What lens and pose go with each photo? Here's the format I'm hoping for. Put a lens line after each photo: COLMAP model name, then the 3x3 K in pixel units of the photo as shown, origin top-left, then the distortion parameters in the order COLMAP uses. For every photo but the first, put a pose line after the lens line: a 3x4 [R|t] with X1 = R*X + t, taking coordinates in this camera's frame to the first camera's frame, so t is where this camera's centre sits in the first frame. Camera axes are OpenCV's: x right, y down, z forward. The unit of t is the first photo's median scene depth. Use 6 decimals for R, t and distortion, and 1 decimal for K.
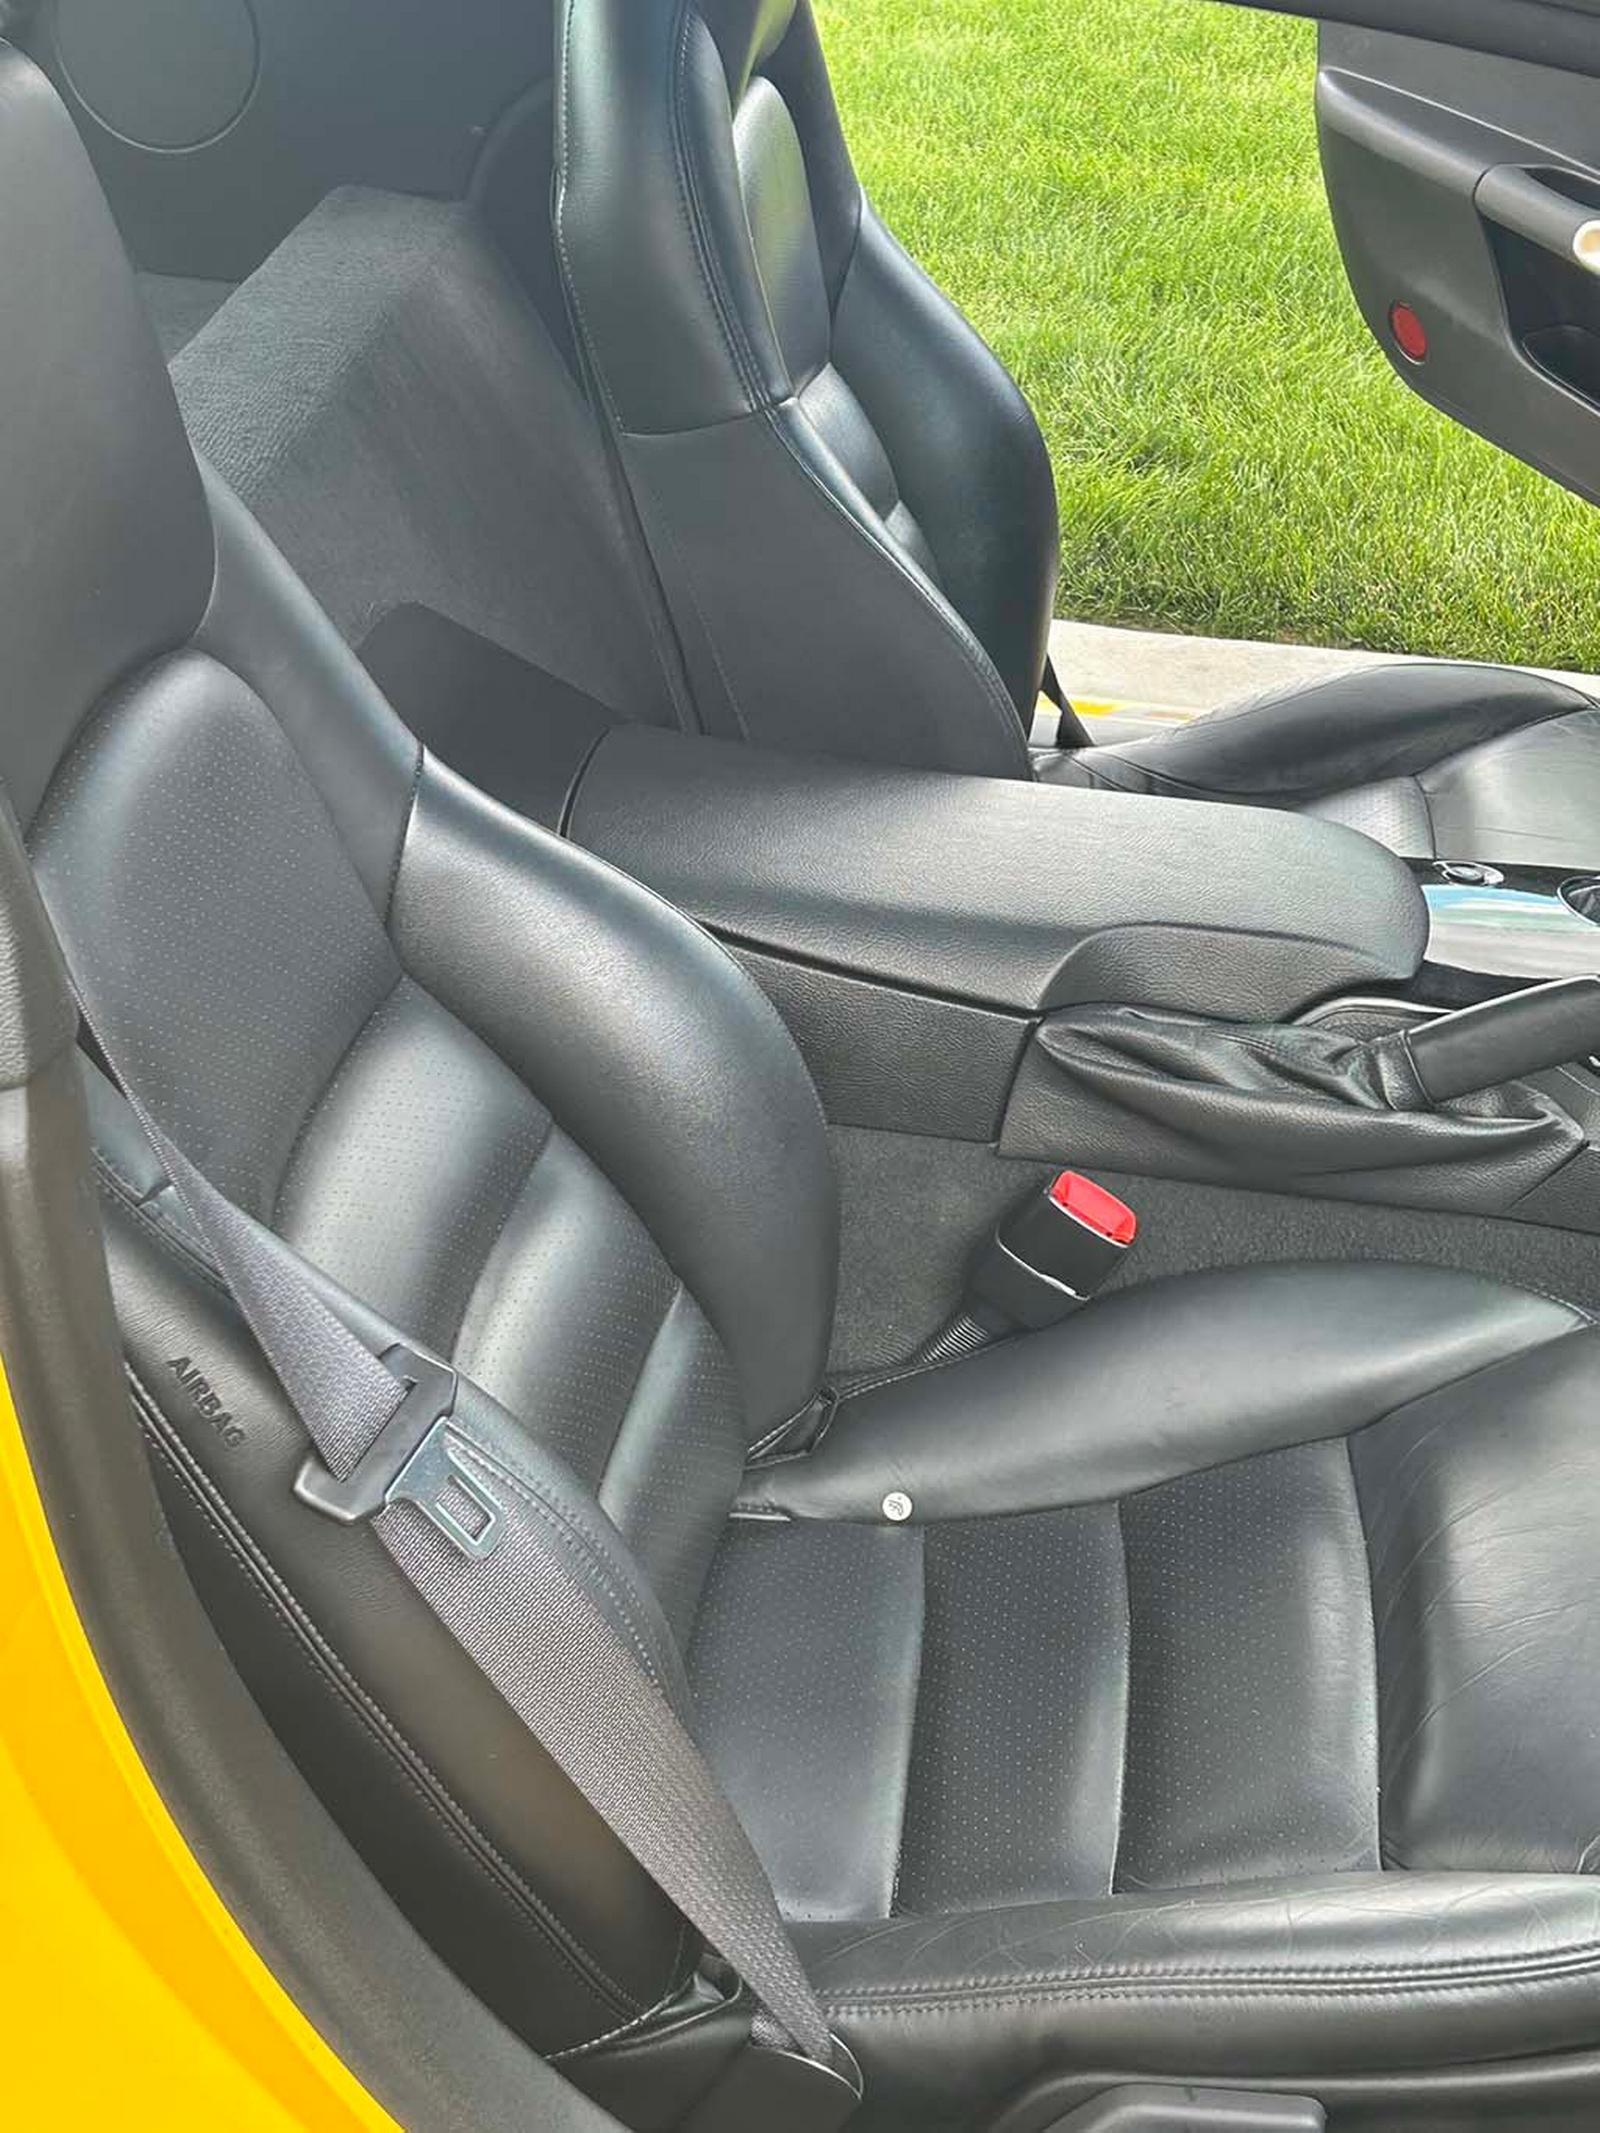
lens RADIAL K [[3267.1, 0, 800.3], [0, 3267.1, 1060.4], [0, 0, 1]] dist [0.036141, 0.000000]
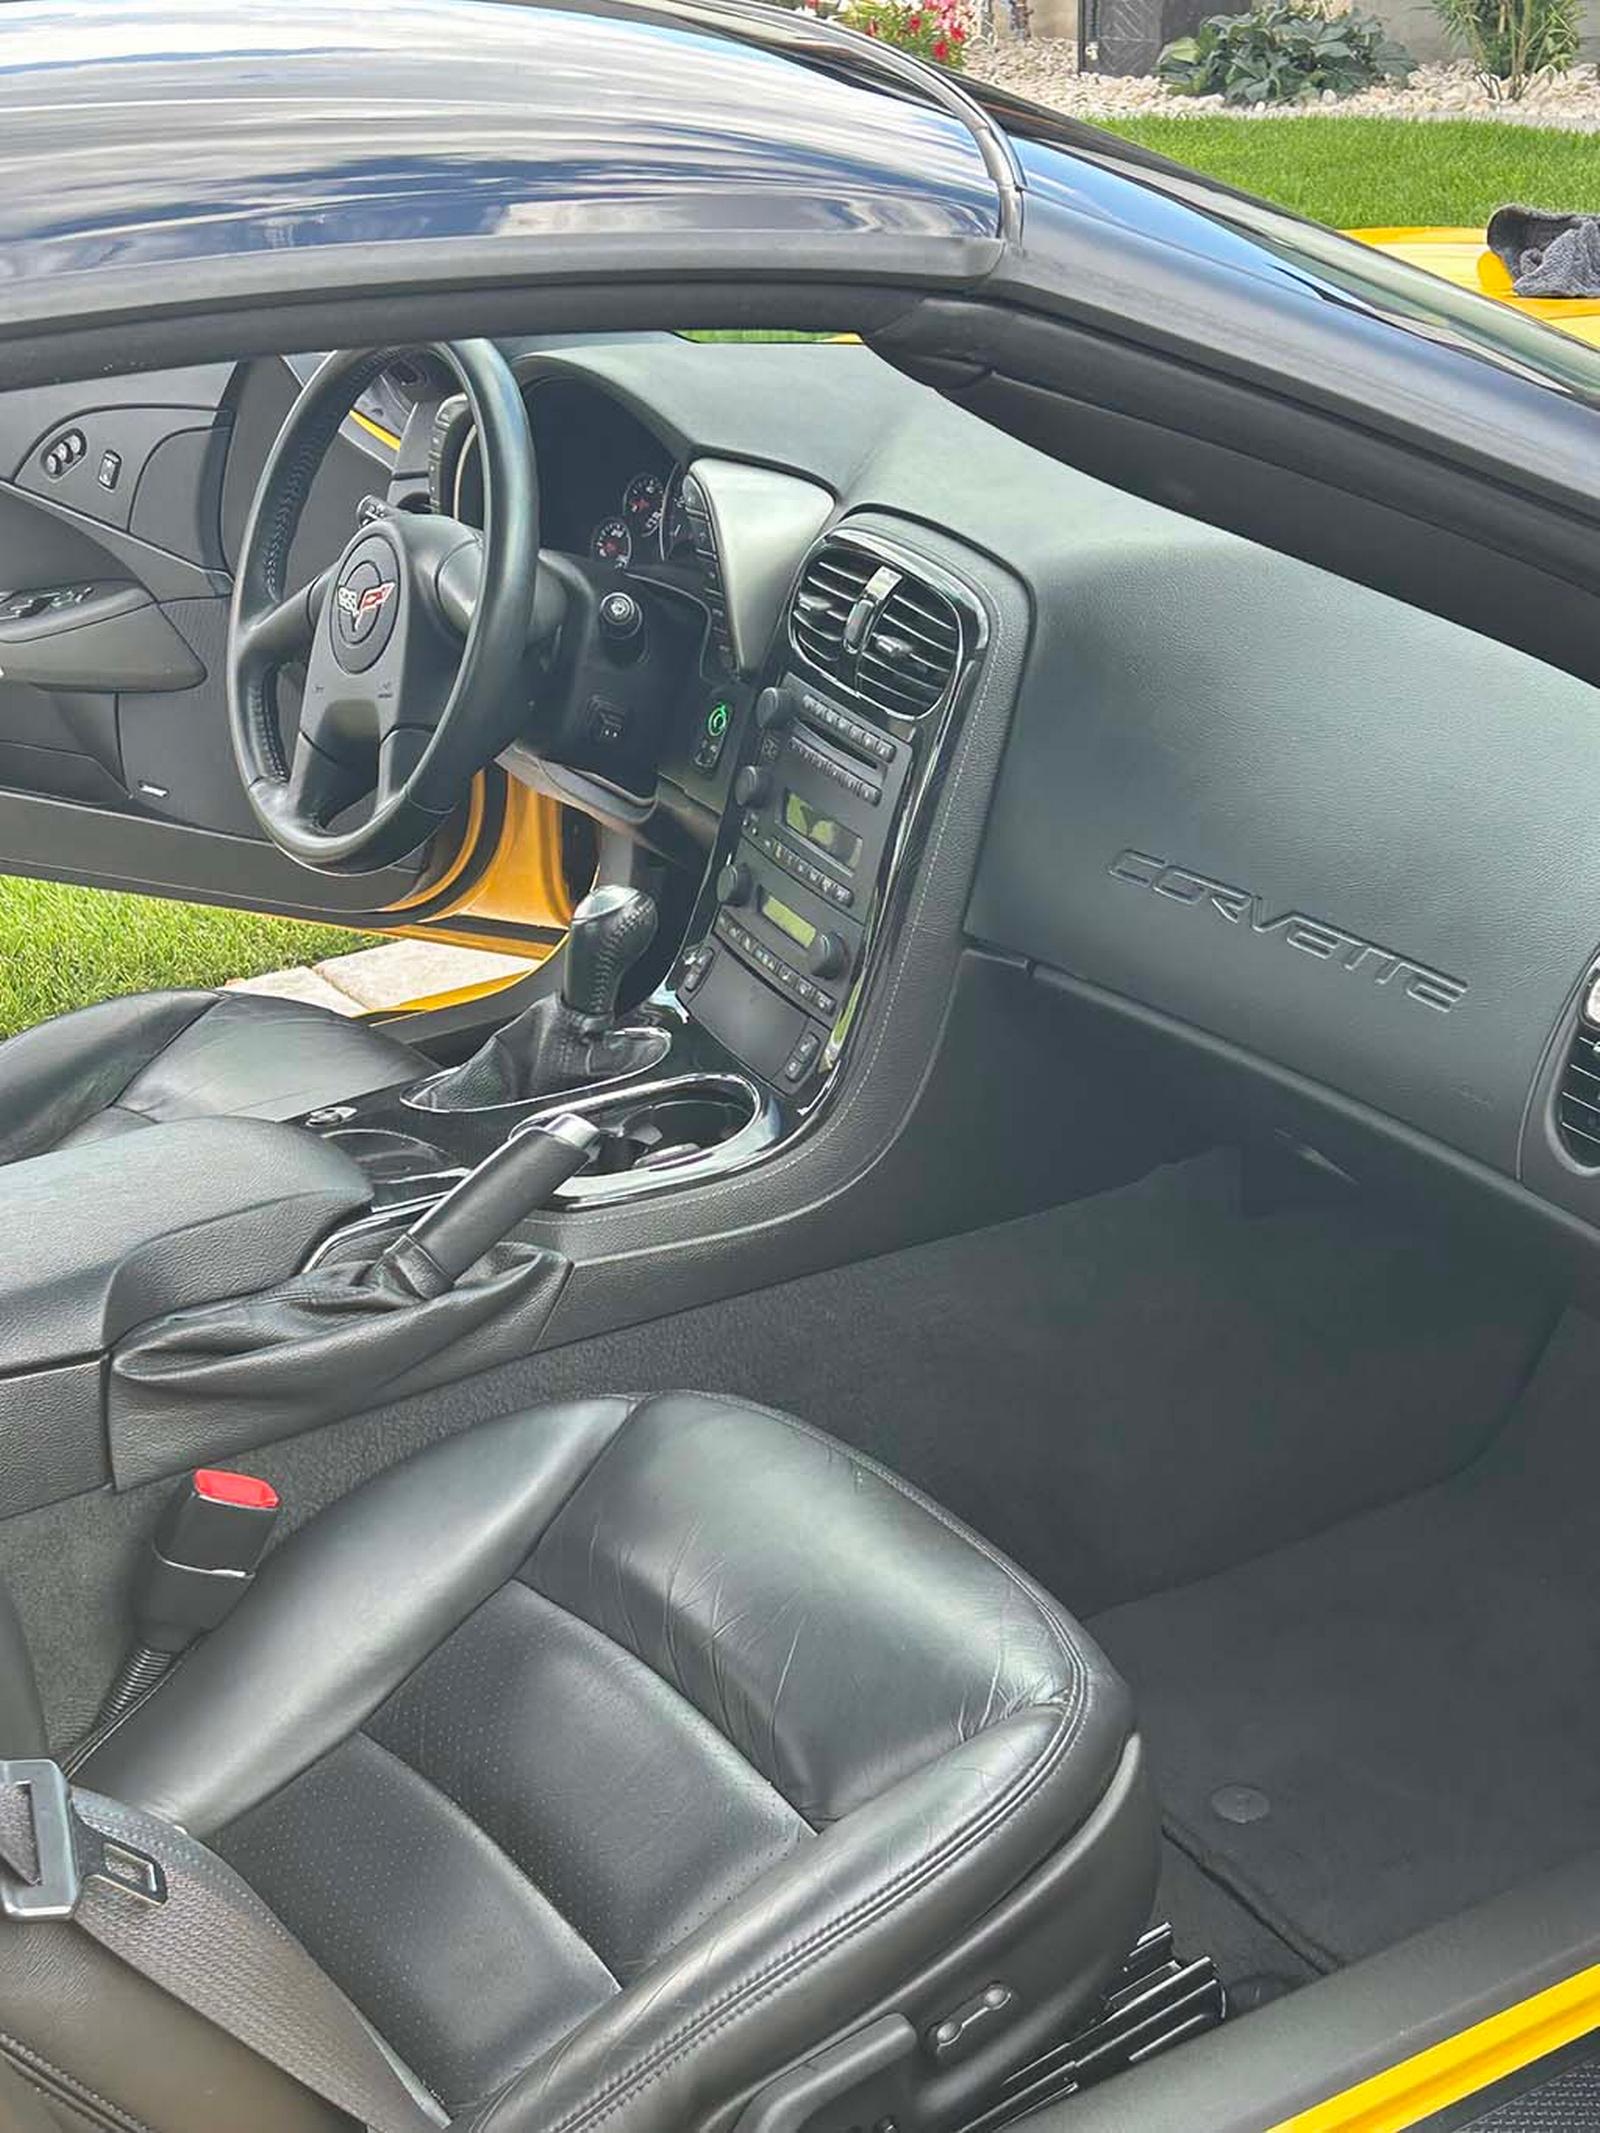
lens RADIAL K [[3267.1, 0, 800.3], [0, 3267.1, 1071.2], [0, 0, 1]] dist [0.036141, 0.000000]
pose [[0.751564, -0.341774, 0.564217, -0.333913], [0.415637, 0.909527, -0.002703, -0.000137], [-0.512247, 0.236541, 0.825622, -0.022233]]
